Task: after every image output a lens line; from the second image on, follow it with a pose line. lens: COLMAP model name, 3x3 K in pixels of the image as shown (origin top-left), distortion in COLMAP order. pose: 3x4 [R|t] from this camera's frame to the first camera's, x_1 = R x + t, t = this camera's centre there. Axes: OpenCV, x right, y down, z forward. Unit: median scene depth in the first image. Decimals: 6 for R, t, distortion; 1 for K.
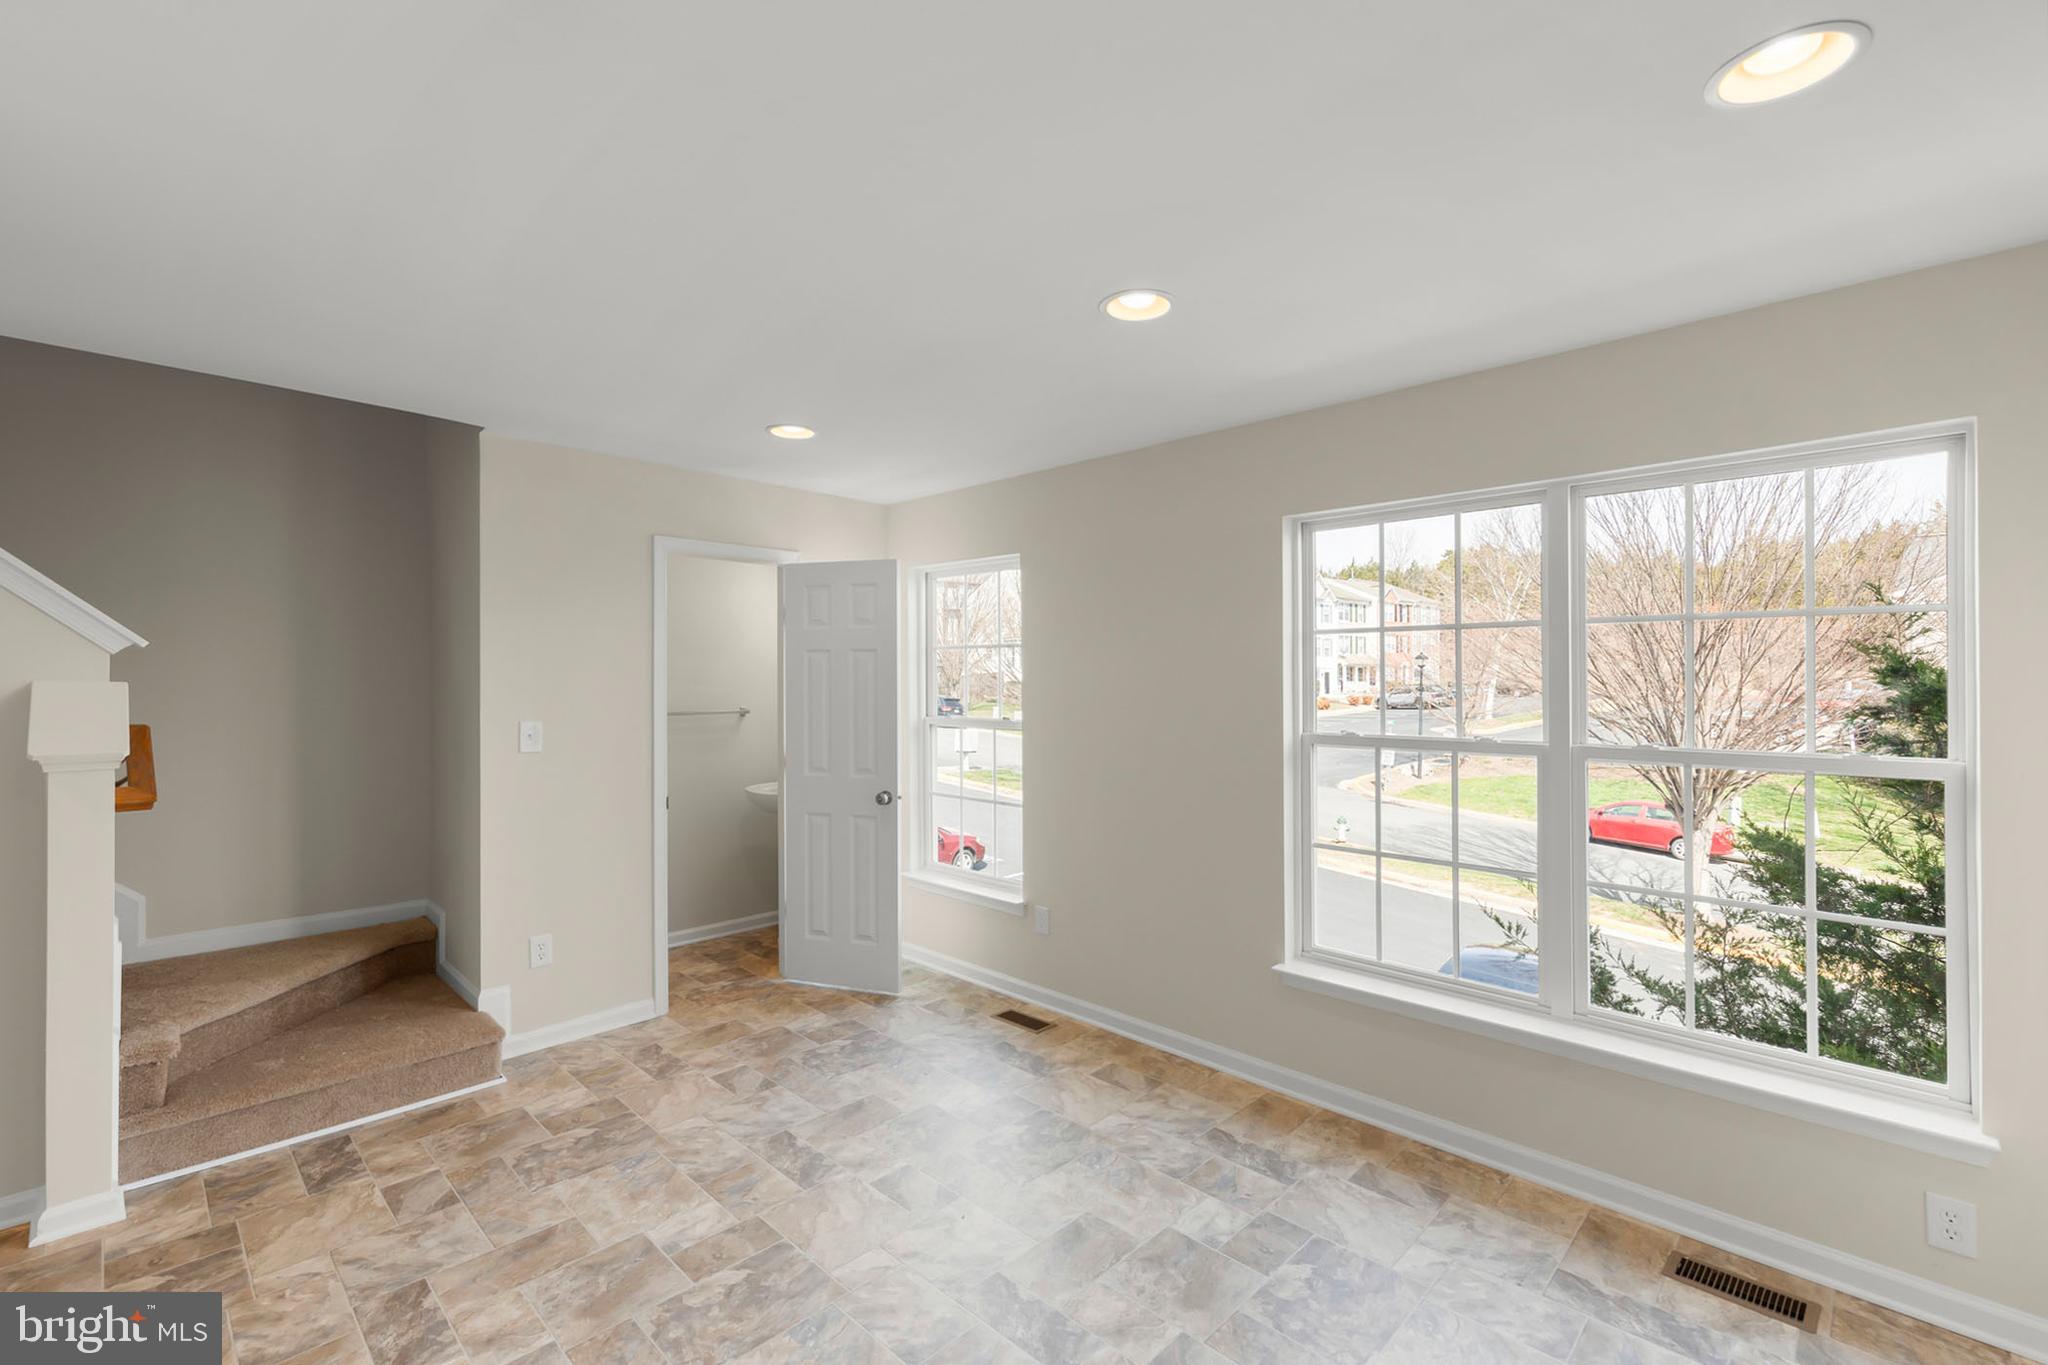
lens RADIAL K [[883.6, 0, 1008.0], [0, 883.6, 679.4], [0, 0, 1]] dist [-0.000336, -0.000105]
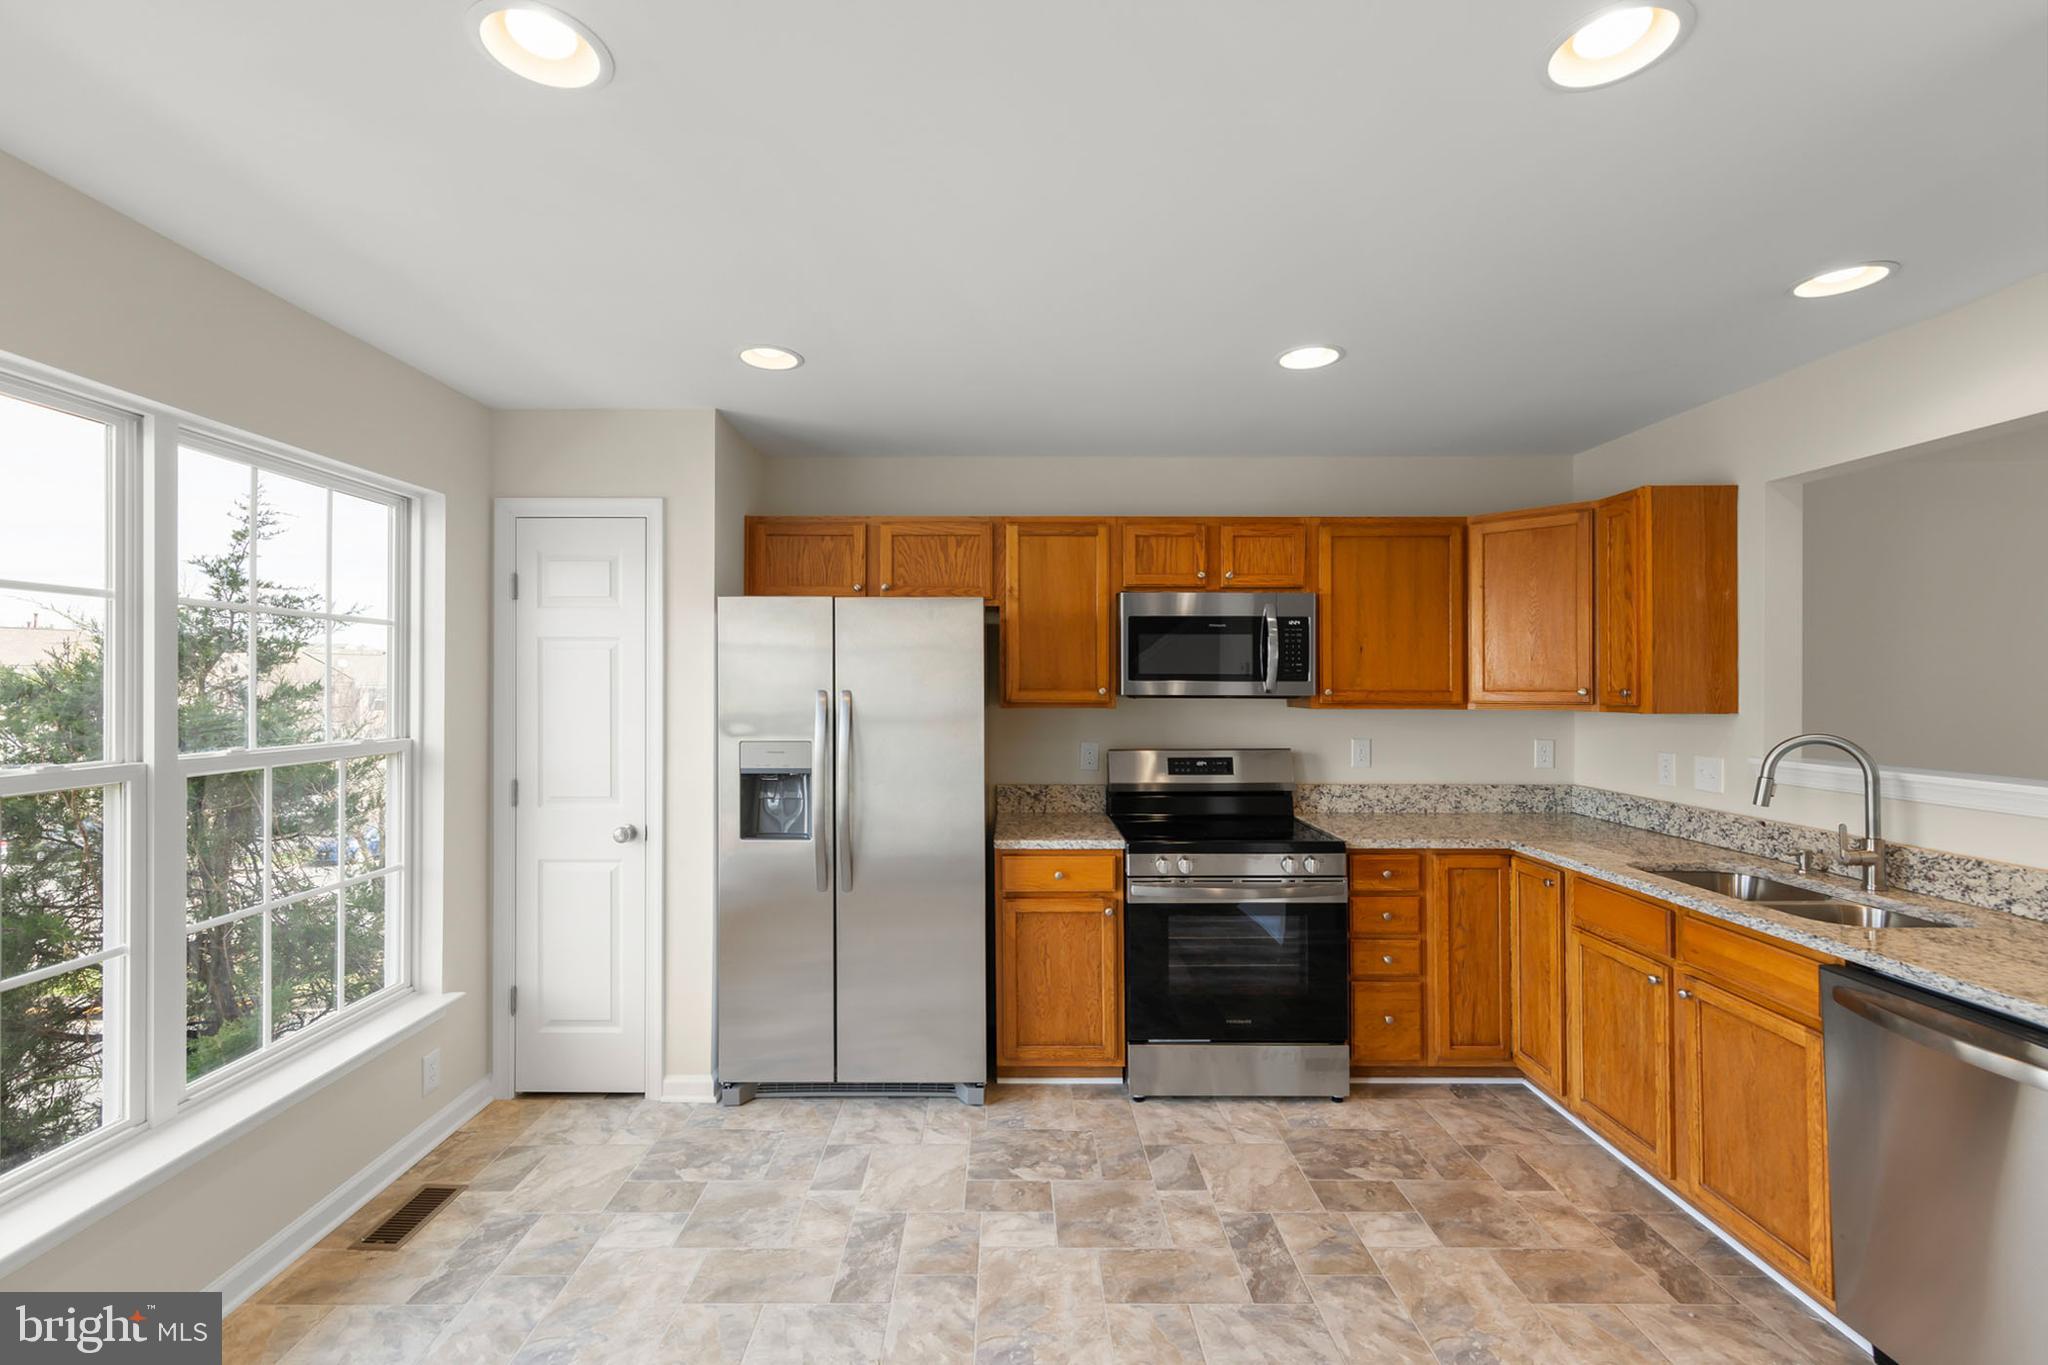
lens RADIAL K [[854.3, 0, 1007.6], [0, 854.3, 676.9], [0, 0, 1]] dist [0.003383, 0.000066]
pose [[-0.706784, 0.000653, 0.707429, -0.895073], [-0.002809, 0.999989, -0.003729, -0.003553], [-0.707424, -0.004623, -0.706774, 1.466915]]
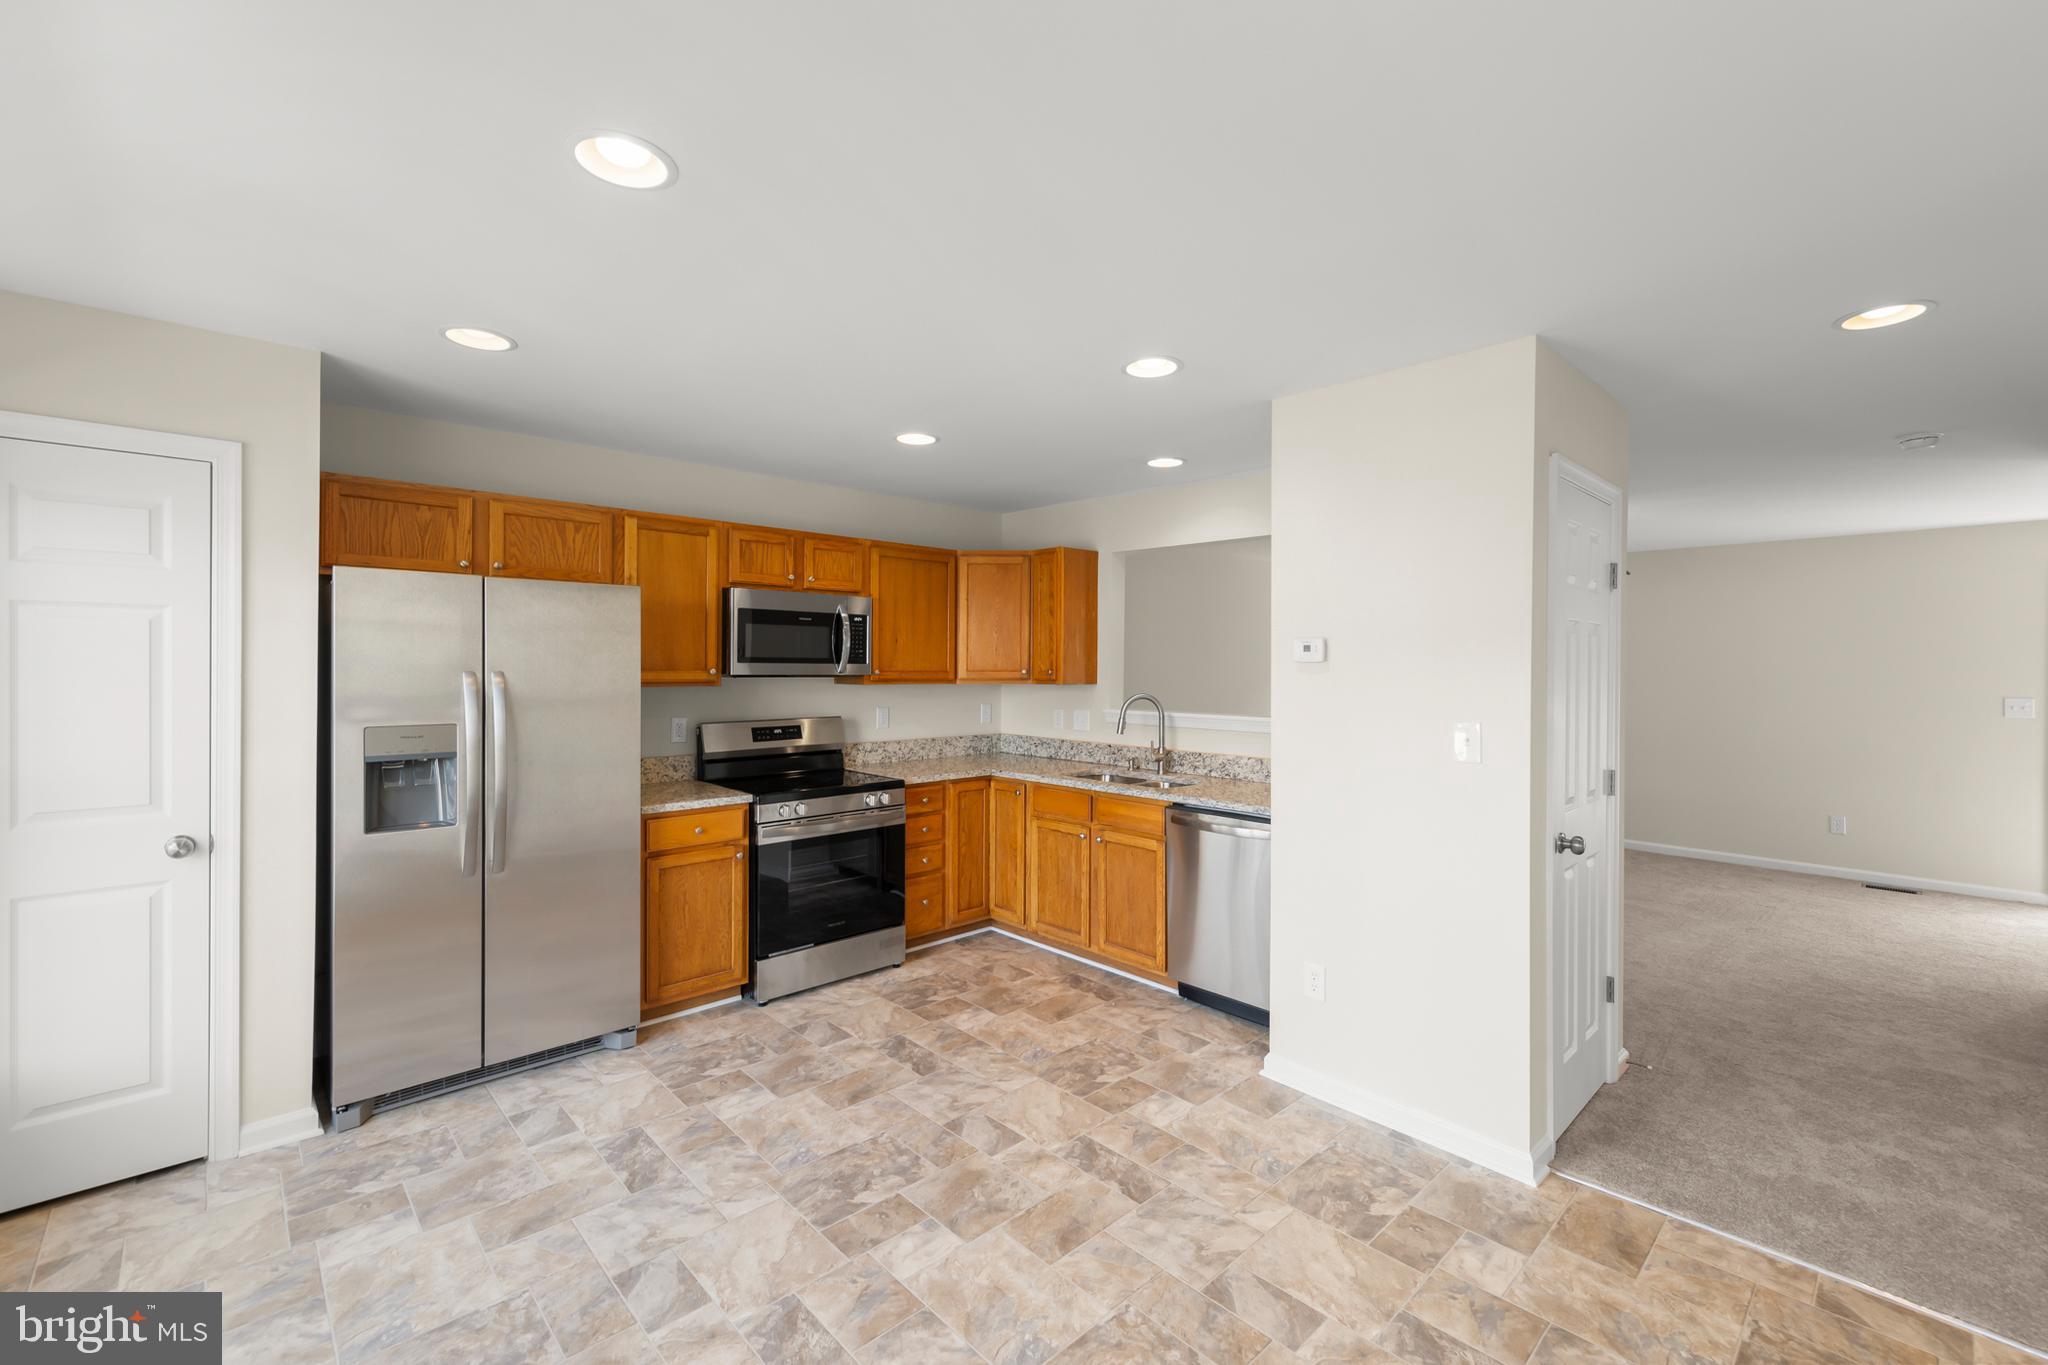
lens RADIAL K [[853.0, 0, 1023.0], [0, 853.0, 666.7], [0, 0, 1]] dist [-0.002541, -0.000128]
pose [[-0.999566, -0.010224, 0.027638, -0.677968], [-0.010152, 0.999945, 0.002763, -0.005286], [-0.027665, 0.002481, -0.999614, 1.899159]]
